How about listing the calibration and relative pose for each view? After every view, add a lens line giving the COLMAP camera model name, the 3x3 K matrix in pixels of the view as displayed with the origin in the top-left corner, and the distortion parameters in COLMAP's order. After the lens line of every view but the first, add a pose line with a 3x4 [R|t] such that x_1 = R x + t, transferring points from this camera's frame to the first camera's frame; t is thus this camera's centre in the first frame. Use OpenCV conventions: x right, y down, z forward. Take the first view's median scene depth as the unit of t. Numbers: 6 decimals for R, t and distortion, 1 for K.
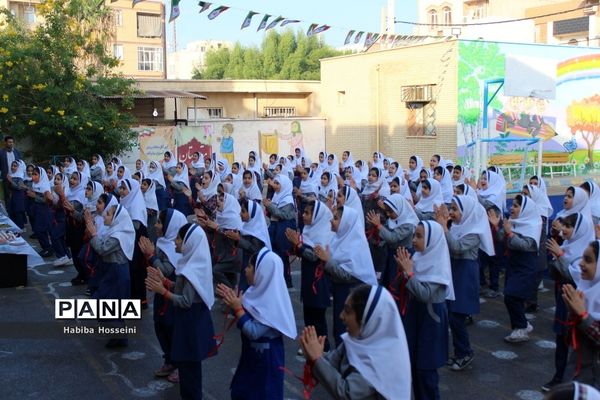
lens RADIAL K [[696.0, 0, 300.0], [0, 696.0, 200.0], [0, 0, 1]] dist [-0.071383, 0.063281]
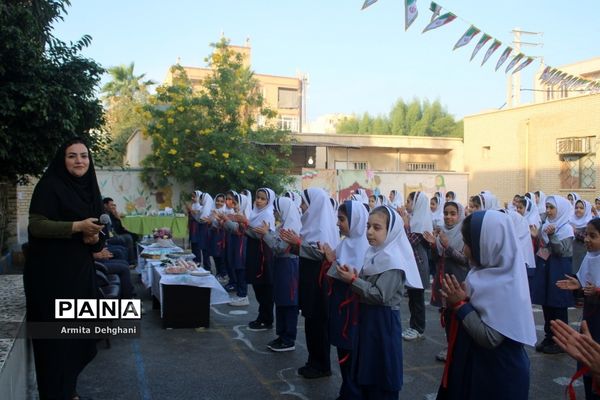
lens RADIAL K [[587.2, 0, 300.0], [0, 587.2, 200.0], [0, 0, 1]] dist [-0.116791, 0.117880]
pose [[0.986219, 0.021853, -0.163998, -0.075597], [-0.038032, 0.994638, -0.096169, 0.015688], [0.161017, 0.101081, 0.981762, 0.138262]]
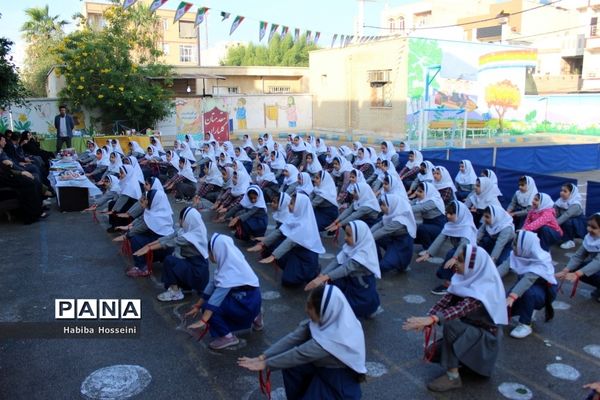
lens RADIAL K [[489.2, 0, 300.0], [0, 489.2, 200.0], [0, 0, 1]] dist [-0.155095, 0.127827]
pose [[0.999975, 0.003786, 0.005996, 0.007587], [-0.004302, 0.996054, 0.088641, 0.007219], [-0.005637, -0.088665, 0.996046, 0.021038]]
